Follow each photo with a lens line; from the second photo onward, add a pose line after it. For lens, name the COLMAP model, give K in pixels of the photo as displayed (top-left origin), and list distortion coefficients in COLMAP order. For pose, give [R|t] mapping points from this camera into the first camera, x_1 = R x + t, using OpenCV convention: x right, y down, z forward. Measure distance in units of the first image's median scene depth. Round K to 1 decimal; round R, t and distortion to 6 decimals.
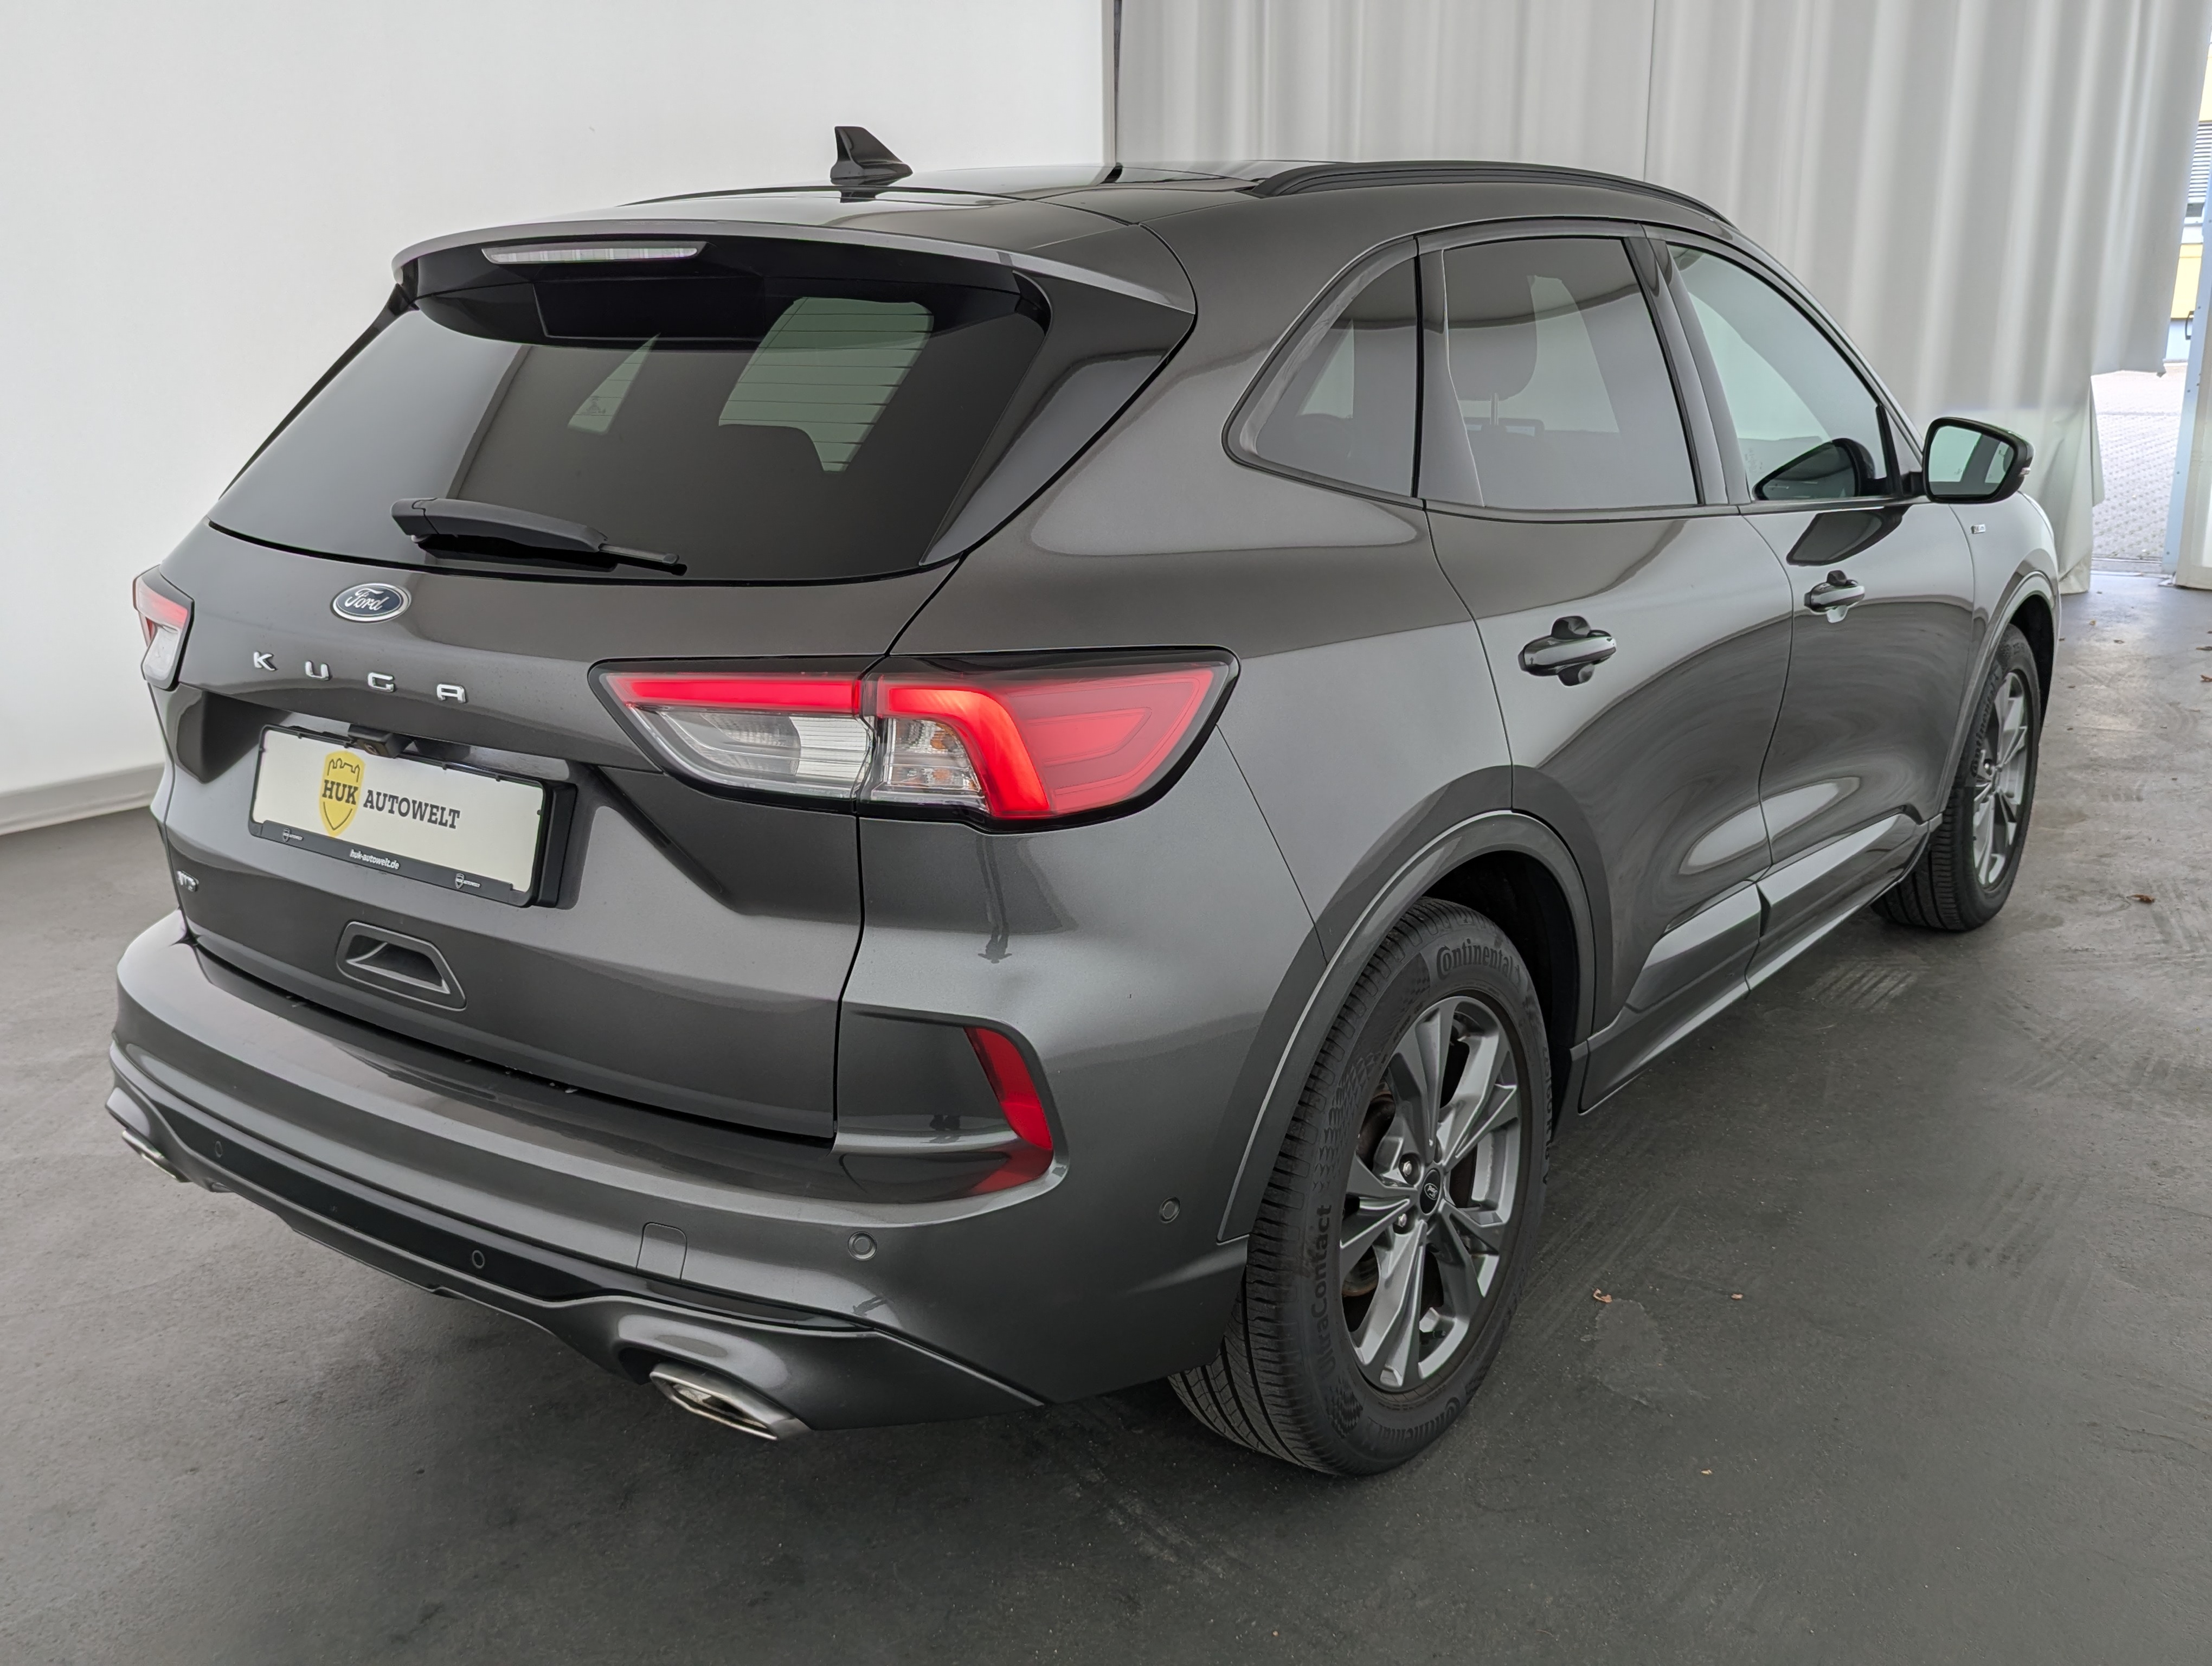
lens RADIAL K [[2035.2, 0, 1156.0], [0, 2035.2, 821.3], [0, 0, 1]] dist [0.031161, 0.000000]
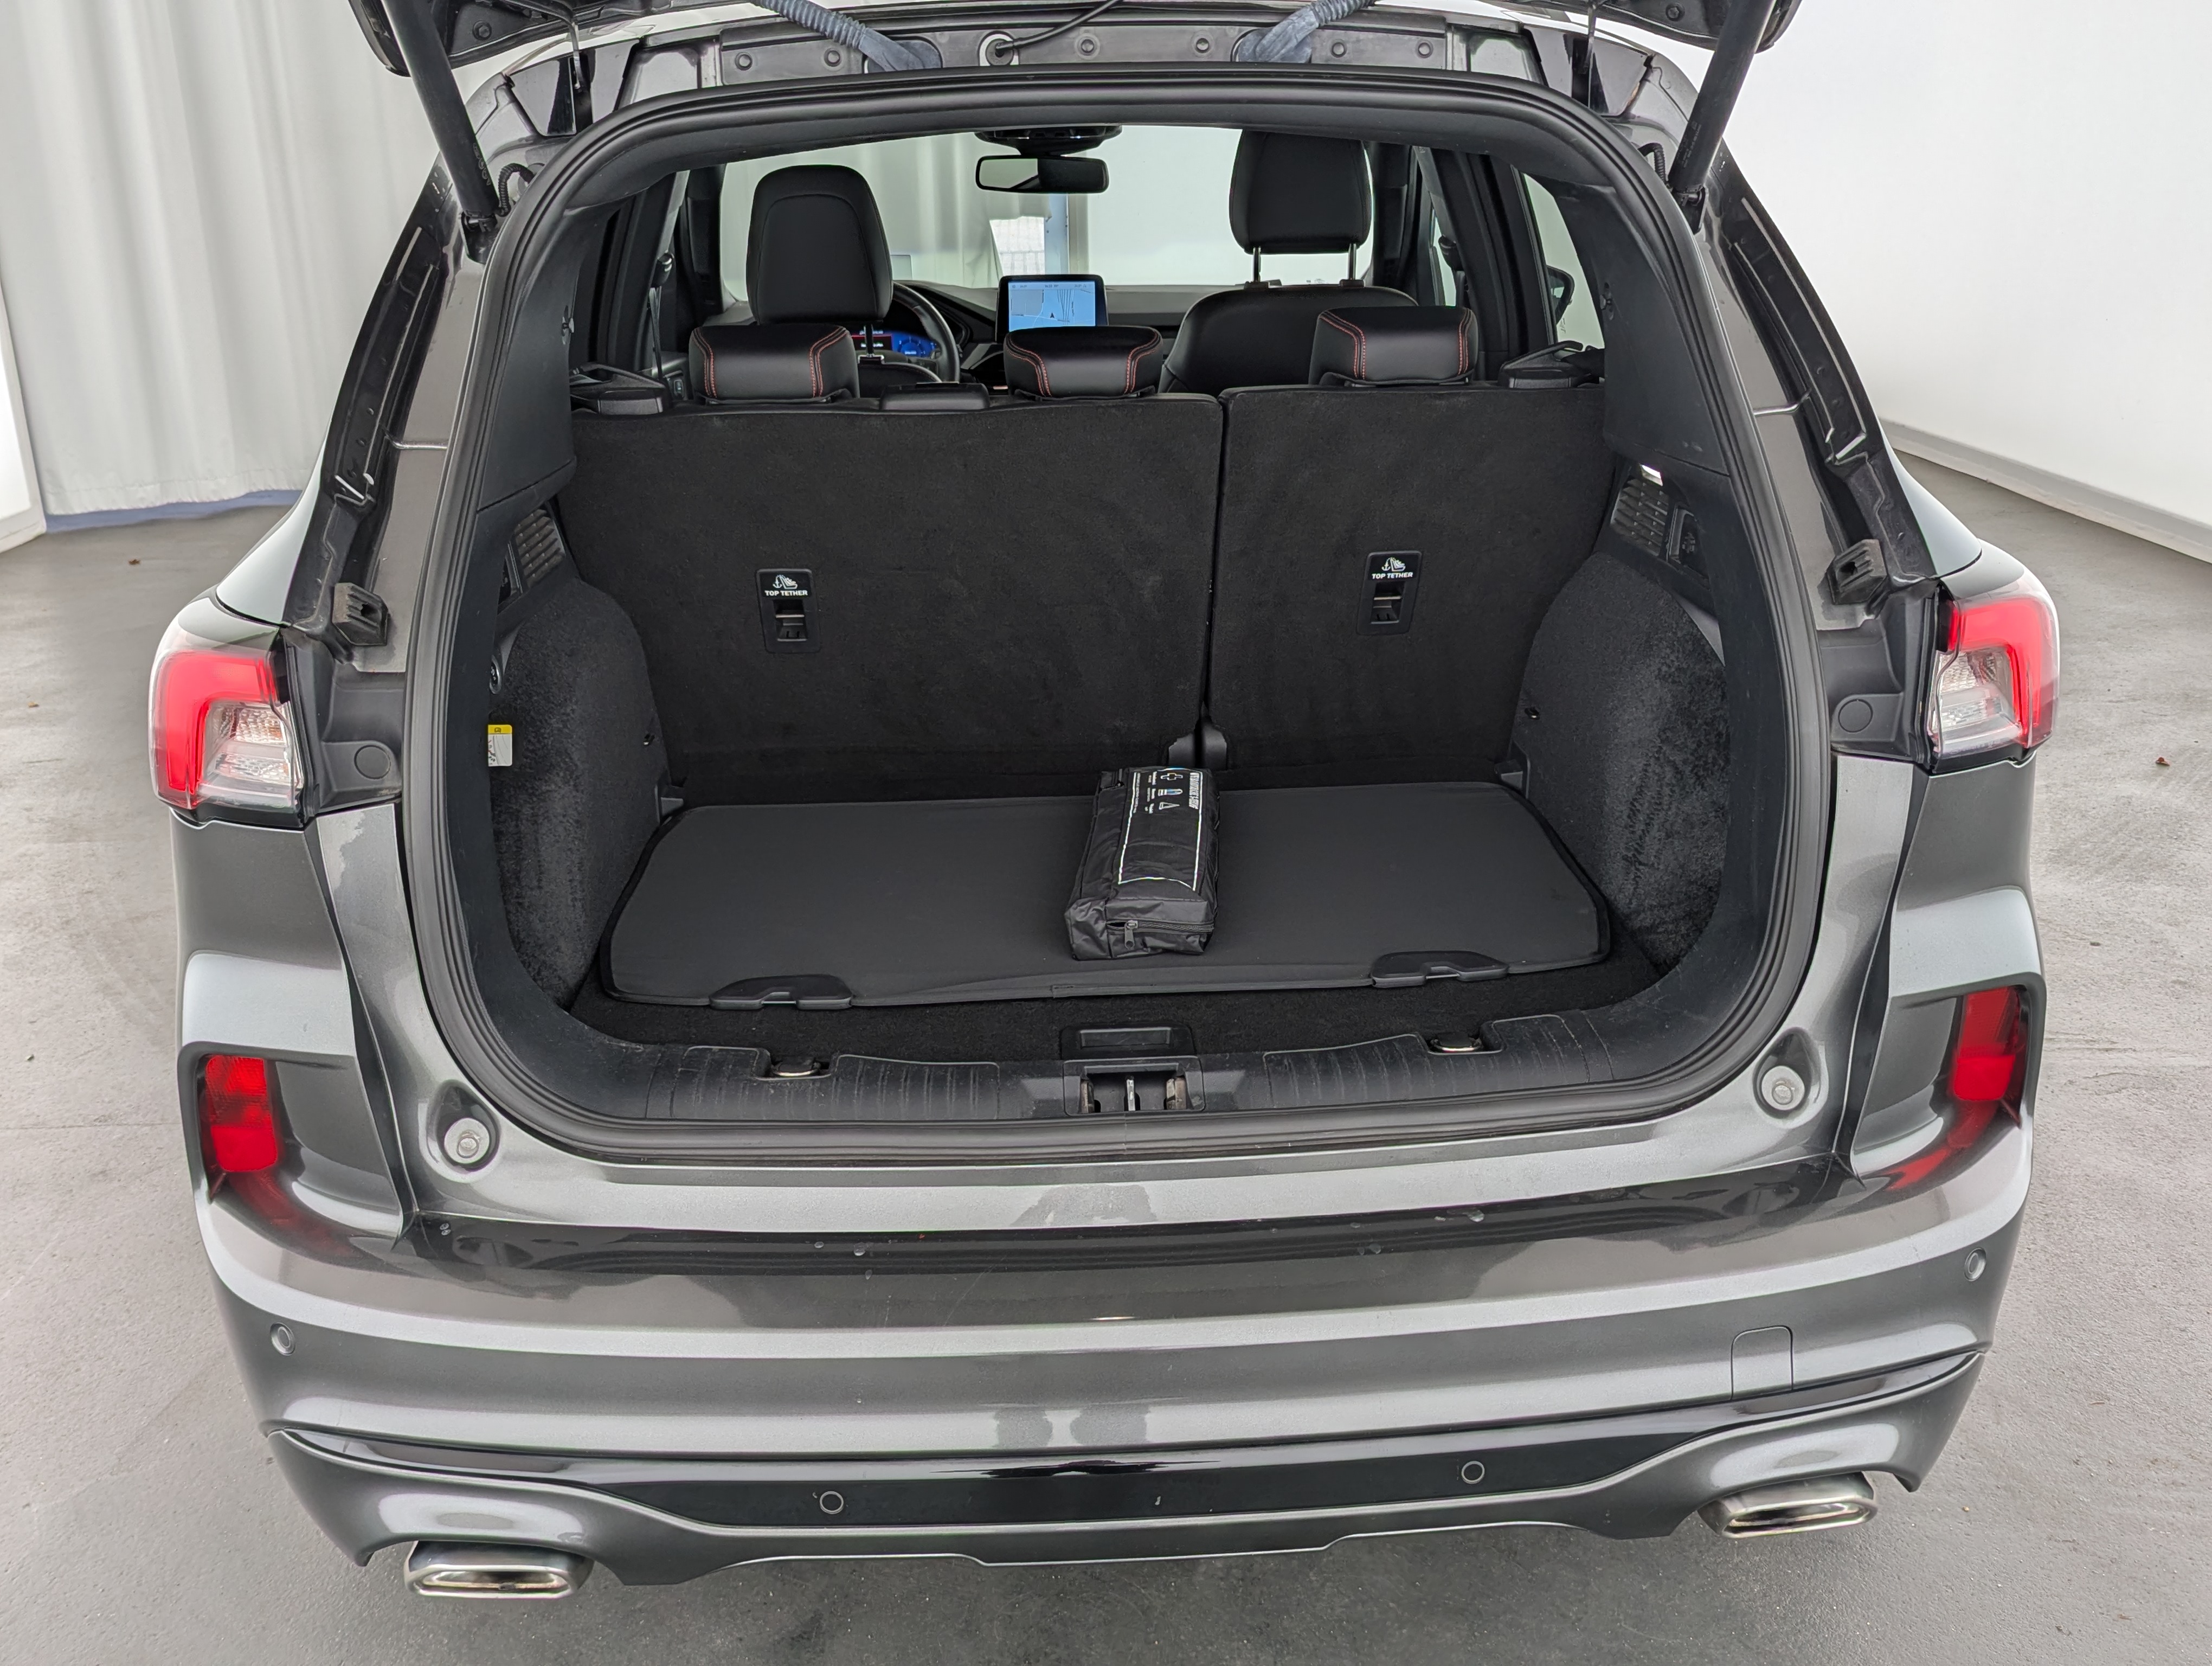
lens RADIAL K [[2035.2, 0, 1097.3], [0, 2035.2, 824.2], [0, 0, 1]] dist [0.031161, 0.000000]
pose [[0.780340, -0.209613, 0.589179, -0.798682], [0.167962, 0.977784, 0.125409, -0.127415], [-0.602377, 0.001098, 0.798211, 0.471380]]
